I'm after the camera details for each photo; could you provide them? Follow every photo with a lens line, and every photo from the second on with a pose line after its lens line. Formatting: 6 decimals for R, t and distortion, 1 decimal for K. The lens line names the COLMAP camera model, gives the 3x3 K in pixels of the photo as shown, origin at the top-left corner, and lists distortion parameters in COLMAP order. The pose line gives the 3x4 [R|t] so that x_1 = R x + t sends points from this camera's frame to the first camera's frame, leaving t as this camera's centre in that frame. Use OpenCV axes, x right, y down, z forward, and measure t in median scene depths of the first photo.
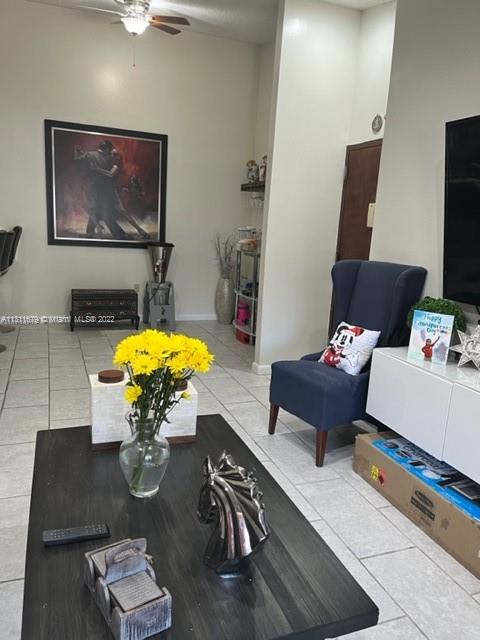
lens RADIAL K [[487.3, 0, 240.9], [0, 487.3, 318.3], [0, 0, 1]] dist [0.044292, -0.042198]
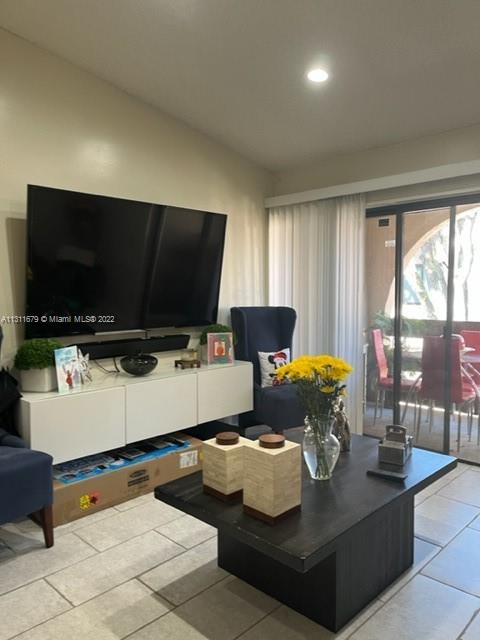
lens RADIAL K [[487.3, 0, 240.9], [0, 487.3, 321.1], [0, 0, 1]] dist [0.044292, -0.042198]
pose [[-0.421805, -0.113435, 0.899563, -0.836704], [0.159171, 0.967471, 0.196634, -0.238204], [-0.892606, 0.226125, -0.390028, 1.074657]]
